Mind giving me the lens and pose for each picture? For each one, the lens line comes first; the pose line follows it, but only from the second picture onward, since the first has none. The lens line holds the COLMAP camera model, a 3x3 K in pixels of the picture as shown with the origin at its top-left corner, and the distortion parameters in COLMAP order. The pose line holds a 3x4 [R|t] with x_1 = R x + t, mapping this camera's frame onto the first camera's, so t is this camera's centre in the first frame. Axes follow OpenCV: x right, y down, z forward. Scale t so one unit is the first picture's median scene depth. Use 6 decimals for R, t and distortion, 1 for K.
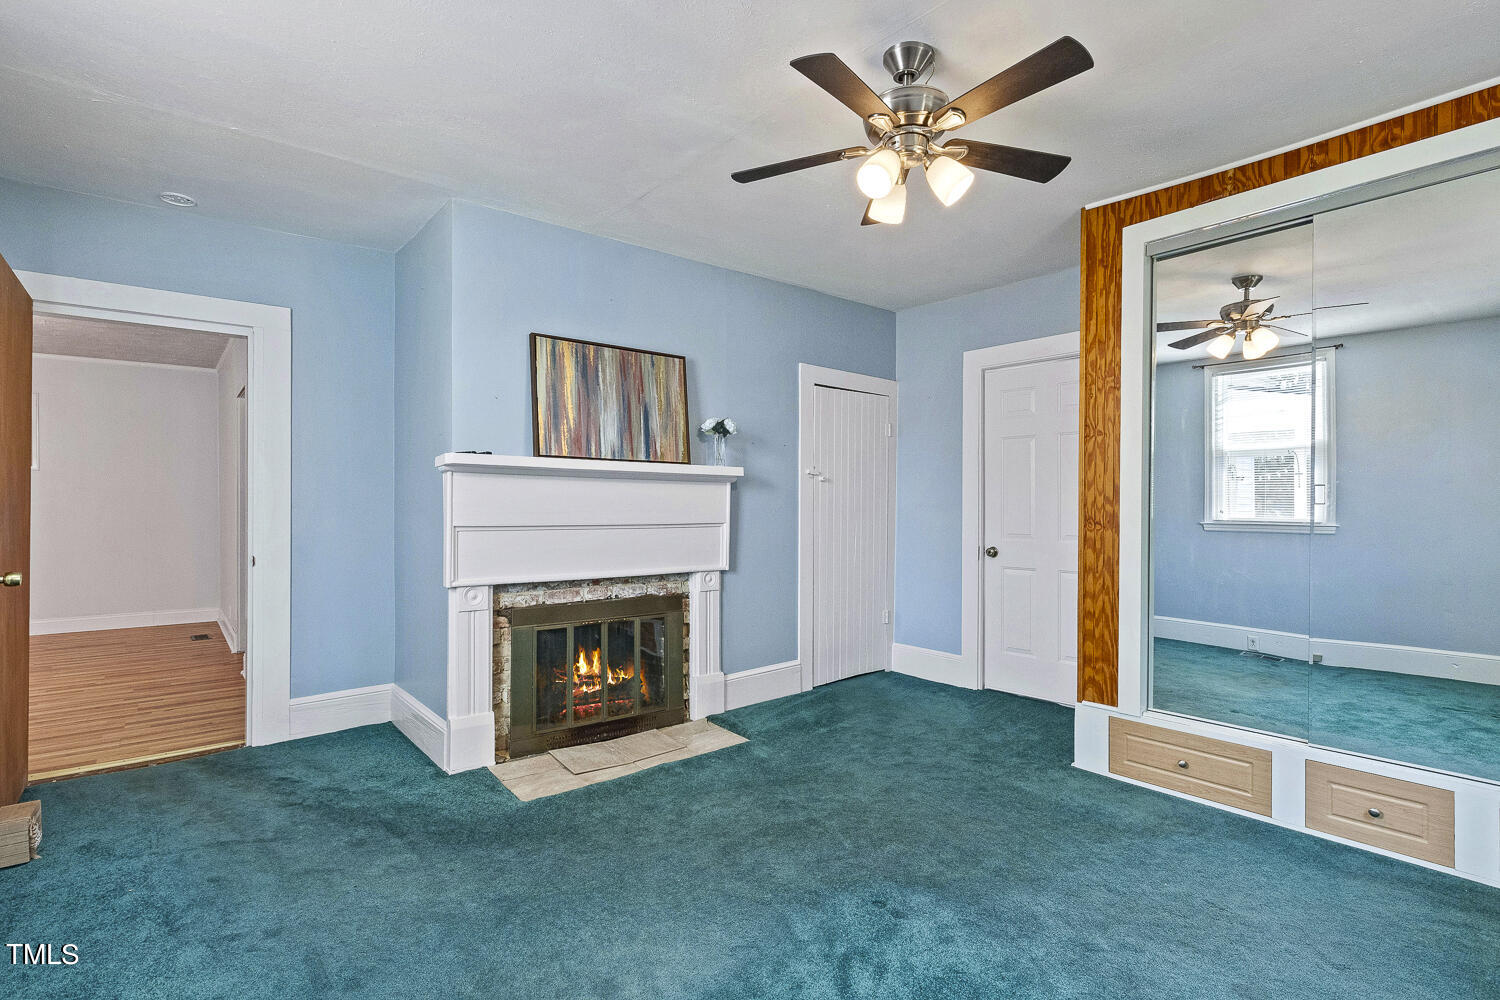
lens RADIAL K [[705.4, 0, 748.6], [0, 705.4, 514.2], [0, 0, 1]] dist [-0.000395, 0.000163]
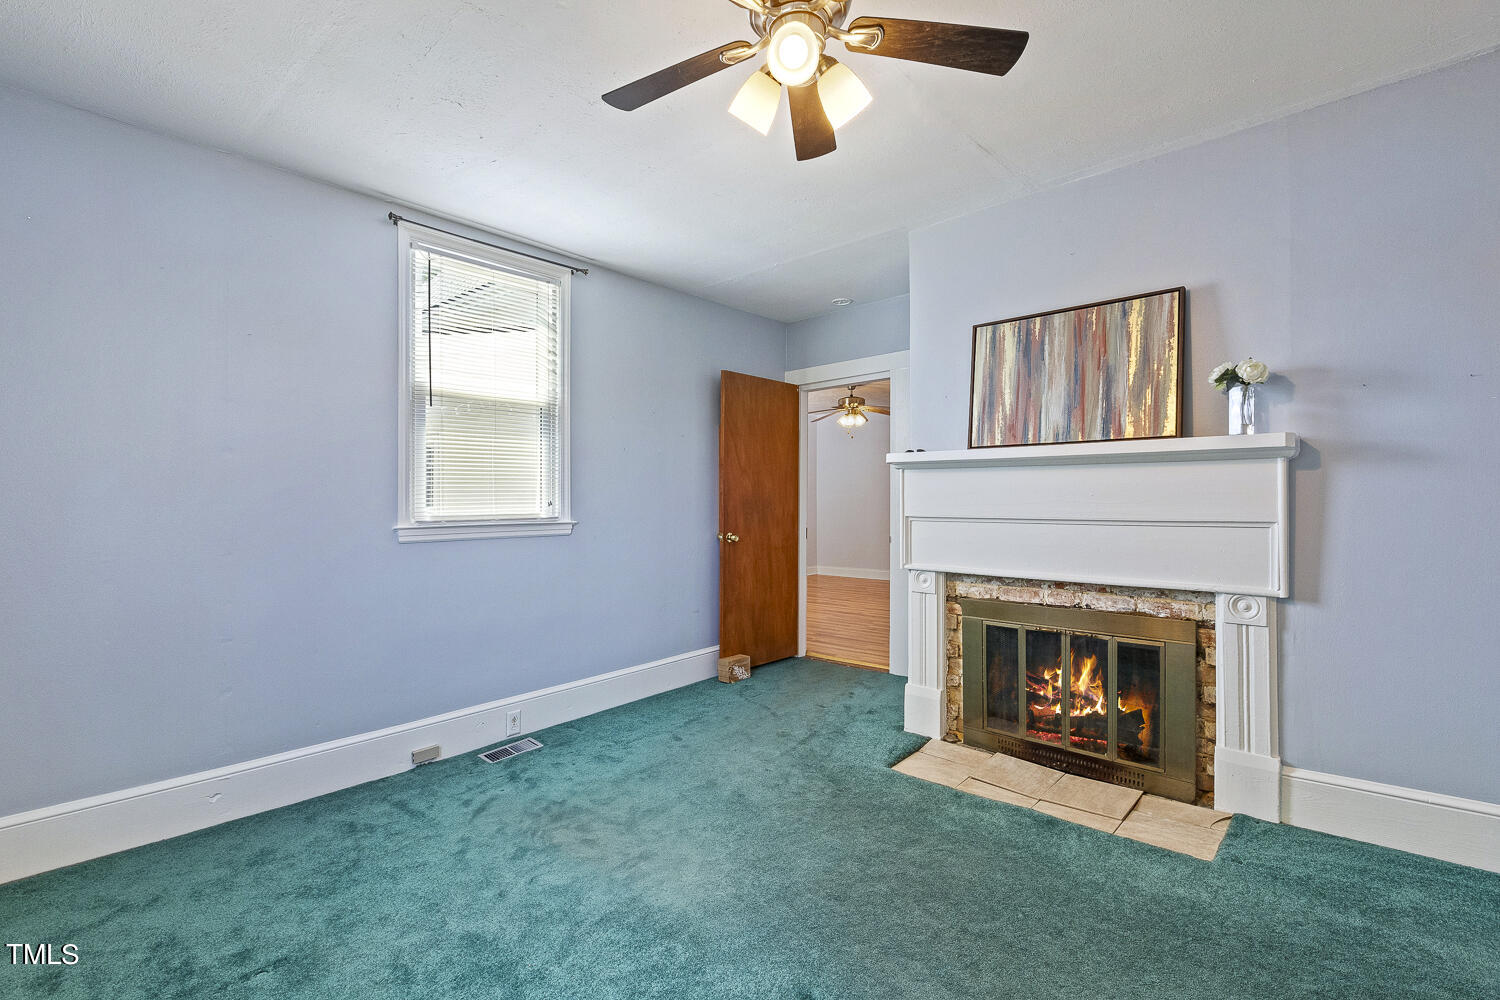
lens RADIAL K [[687.0, 0, 750.0], [0, 687.0, 500.0], [0, 0, 1]] dist [0.000264, 0.000380]
pose [[0.149095, -0.004980, -0.988810, 0.577645], [-0.004670, 0.999973, -0.005741, -0.001892], [0.988812, 0.005474, 0.149067, 0.508884]]
